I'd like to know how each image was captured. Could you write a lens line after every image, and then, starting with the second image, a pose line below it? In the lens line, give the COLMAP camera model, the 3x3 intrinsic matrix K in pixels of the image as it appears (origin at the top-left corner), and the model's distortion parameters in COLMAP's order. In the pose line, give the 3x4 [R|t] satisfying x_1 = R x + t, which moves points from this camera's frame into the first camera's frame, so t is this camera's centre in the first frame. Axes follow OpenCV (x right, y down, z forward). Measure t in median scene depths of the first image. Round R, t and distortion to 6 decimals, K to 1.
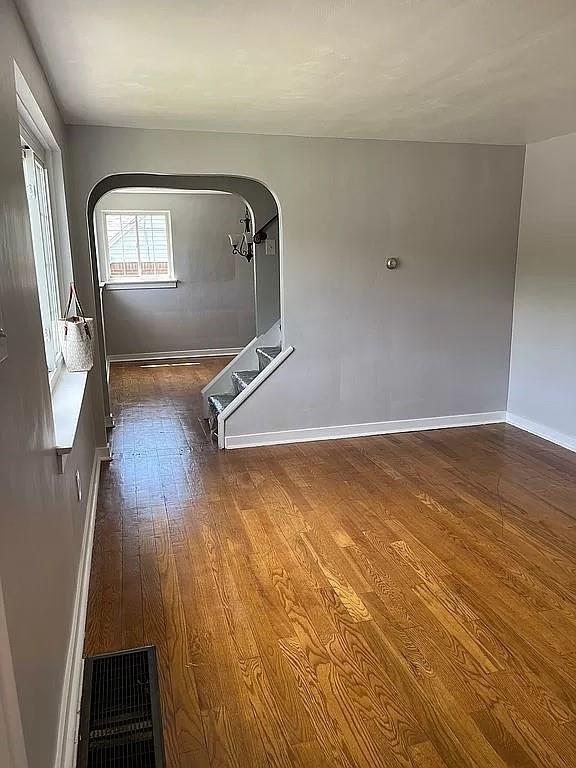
lens RADIAL K [[596.6, 0, 288.0], [0, 596.6, 384.0], [0, 0, 1]] dist [0.080401, 0.000707]
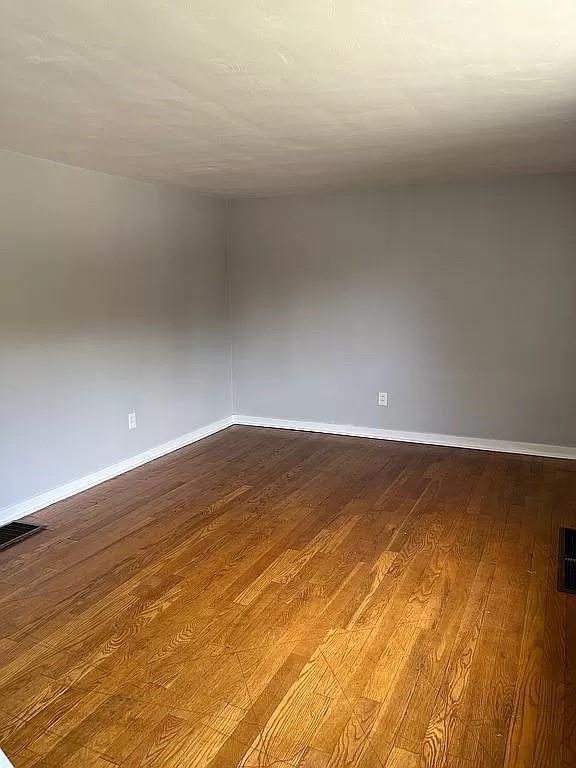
lens RADIAL K [[589.1, 0, 288.0], [0, 589.1, 384.0], [0, 0, 1]] dist [0.004523, -0.001669]
pose [[-0.762341, -0.083659, 0.641745, -0.412782], [0.162340, 0.935186, 0.314760, -0.330510], [-0.626483, 0.344135, -0.699349, 1.568408]]
